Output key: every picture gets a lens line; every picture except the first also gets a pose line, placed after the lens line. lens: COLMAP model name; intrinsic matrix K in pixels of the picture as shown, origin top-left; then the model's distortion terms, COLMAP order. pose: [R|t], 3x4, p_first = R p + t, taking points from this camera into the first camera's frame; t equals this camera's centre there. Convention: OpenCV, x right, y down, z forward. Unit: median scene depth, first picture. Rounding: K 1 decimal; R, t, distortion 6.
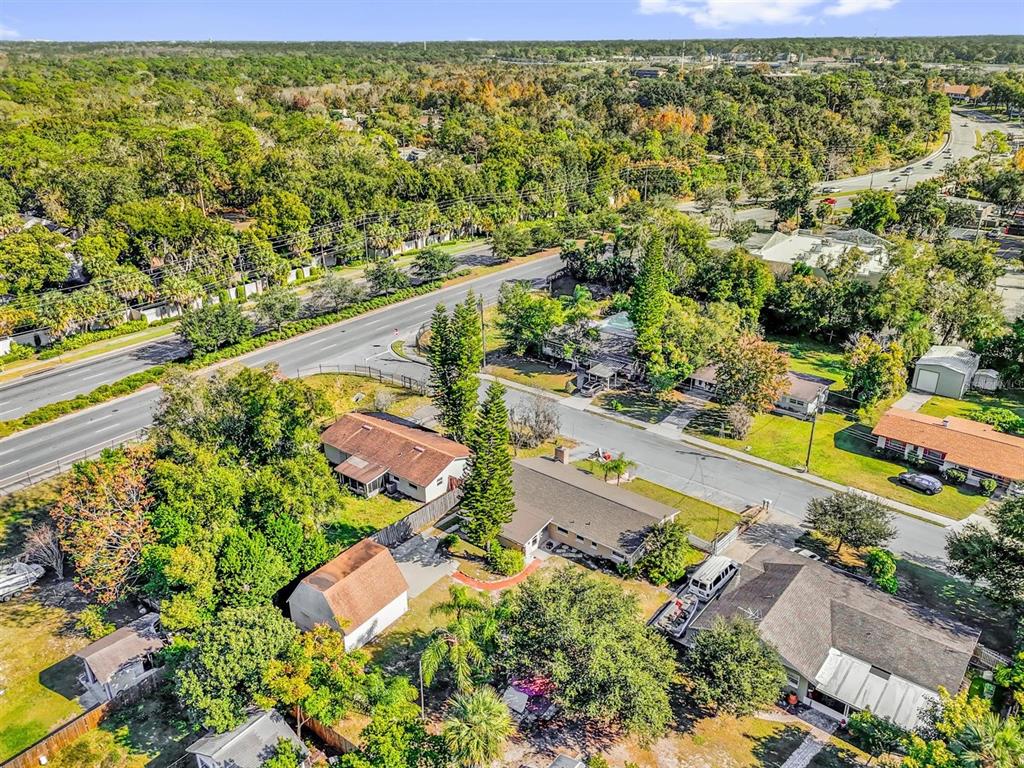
lens RADIAL K [[819.3, 0, 526.2], [0, 819.3, 382.0], [0, 0, 1]] dist [0.076270, -0.076841]
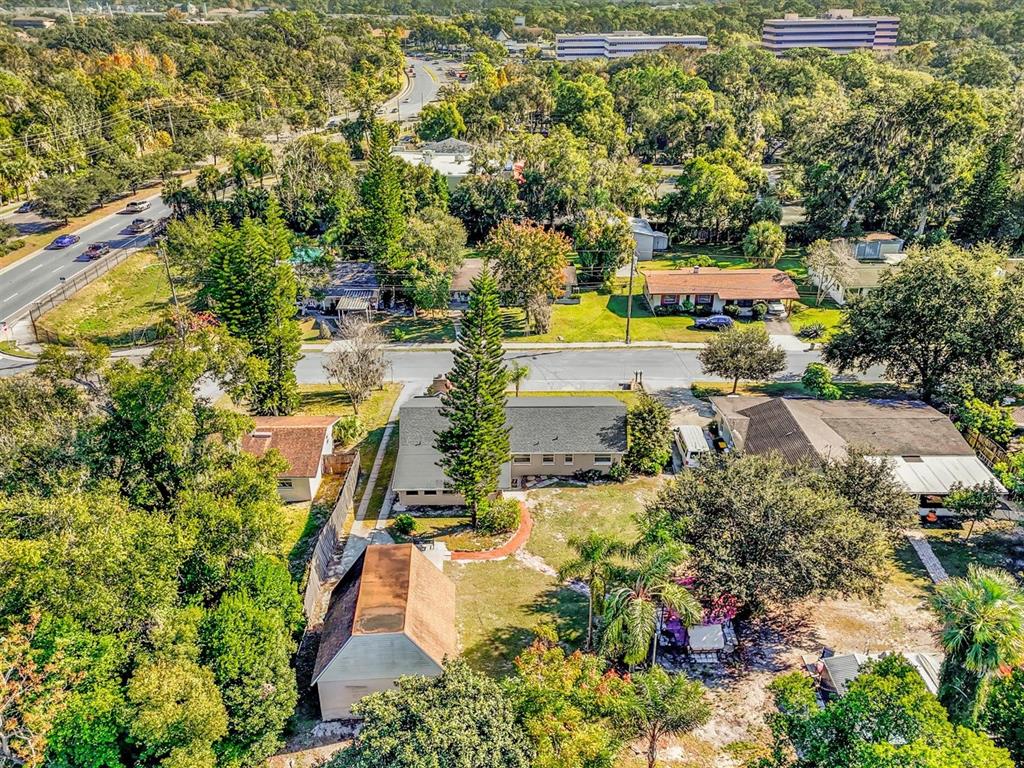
lens RADIAL K [[819.3, 0, 526.2], [0, 819.3, 382.0], [0, 0, 1]] dist [0.076270, -0.076841]
pose [[0.764929, -0.265461, 0.586868, -0.294996], [0.247512, 0.962310, 0.112678, 0.012815], [-0.594660, 0.059066, 0.801804, 0.254314]]
